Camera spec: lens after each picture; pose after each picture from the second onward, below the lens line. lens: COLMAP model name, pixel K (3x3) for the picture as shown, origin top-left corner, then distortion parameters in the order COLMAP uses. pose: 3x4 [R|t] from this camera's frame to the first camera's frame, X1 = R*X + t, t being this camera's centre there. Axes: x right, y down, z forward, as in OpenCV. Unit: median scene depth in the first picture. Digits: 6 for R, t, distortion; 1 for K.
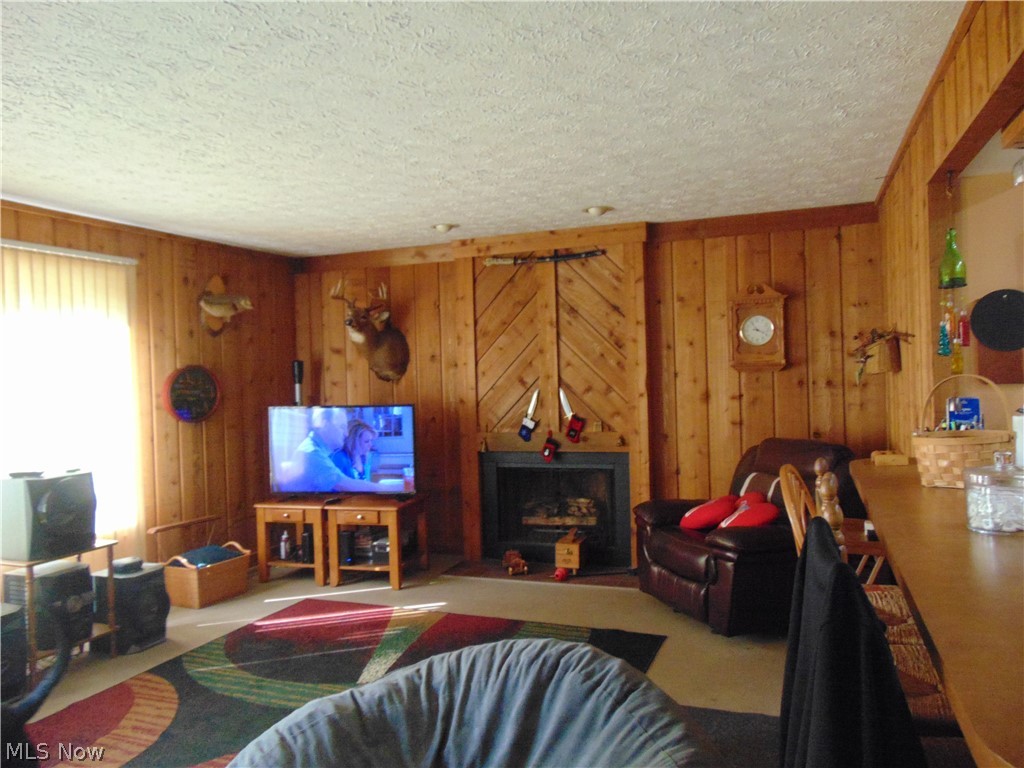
lens RADIAL K [[764.1, 0, 510.5], [0, 764.1, 380.3], [0, 0, 1]] dist [0.004493, 0.009308]
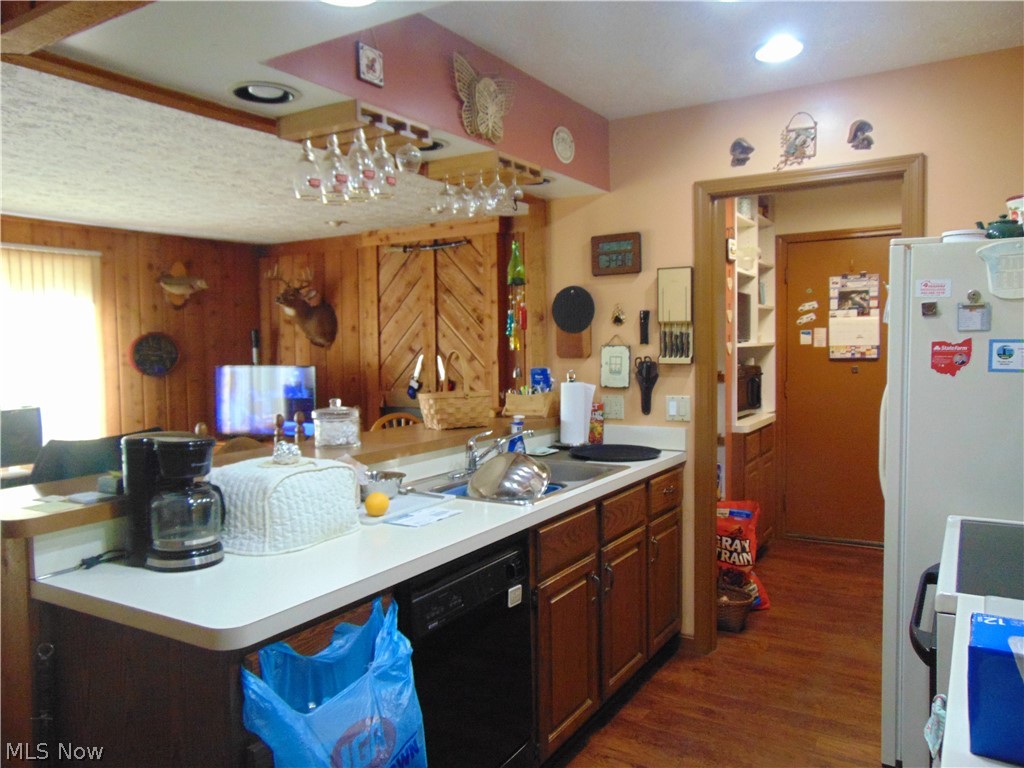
lens RADIAL K [[764.1, 0, 514.7], [0, 764.1, 385.9], [0, 0, 1]] dist [0.004493, 0.009308]
pose [[0.982646, 0.027172, -0.183491, 0.406984], [-0.017819, 0.998466, 0.052431, -0.007444], [0.184634, -0.048251, 0.981622, -0.159543]]
